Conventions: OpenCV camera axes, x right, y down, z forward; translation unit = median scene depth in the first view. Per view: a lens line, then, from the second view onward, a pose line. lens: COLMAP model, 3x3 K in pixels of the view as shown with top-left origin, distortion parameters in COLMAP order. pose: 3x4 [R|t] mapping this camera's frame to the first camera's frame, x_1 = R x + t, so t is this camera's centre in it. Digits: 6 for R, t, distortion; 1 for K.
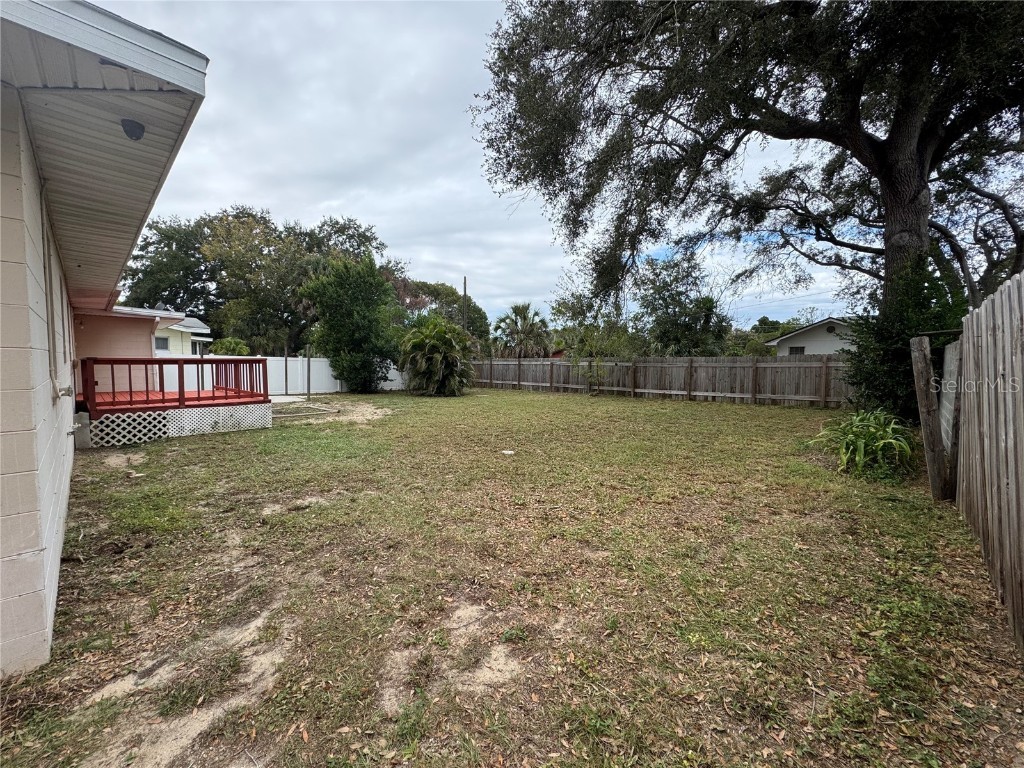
lens RADIAL K [[409.6, 0, 512.2], [0, 409.6, 380.0], [0, 0, 1]] dist [-0.002715, -0.000029]
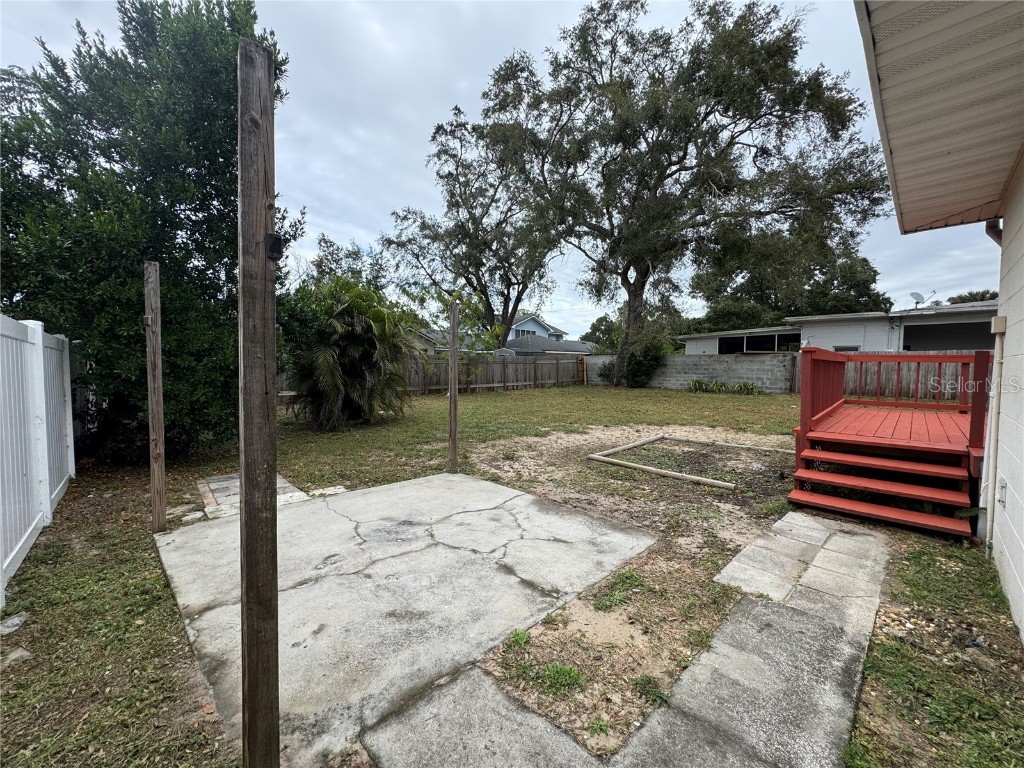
lens RADIAL K [[409.6, 0, 513.0], [0, 409.6, 385.8], [0, 0, 1]] dist [-0.002715, -0.000029]
pose [[0.026348, -0.053758, 0.998206, -0.796282], [0.044276, 0.997636, 0.052558, -0.028255], [-0.998672, 0.042811, 0.028665, 0.907777]]
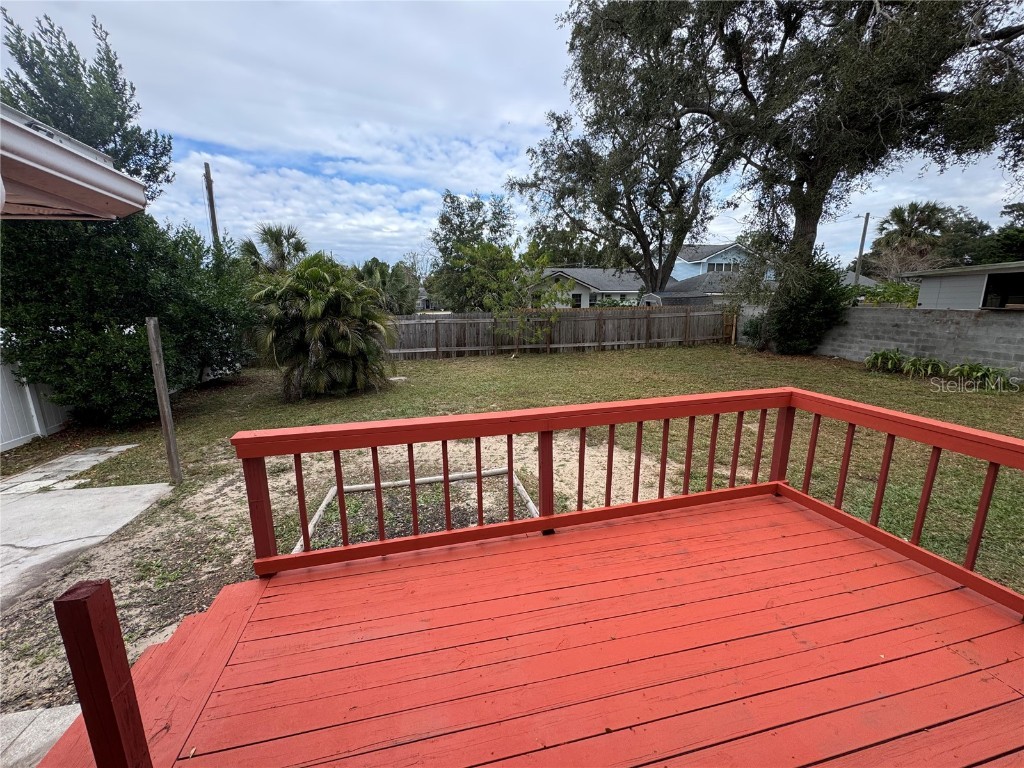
lens RADIAL K [[409.6, 0, 508.6], [0, 409.6, 385.2], [0, 0, 1]] dist [-0.002715, -0.000029]
pose [[0.558534, -0.180183, 0.809675, -0.586119], [0.054580, 0.981990, 0.180879, -0.068455], [-0.827684, -0.056835, 0.558309, 0.566831]]
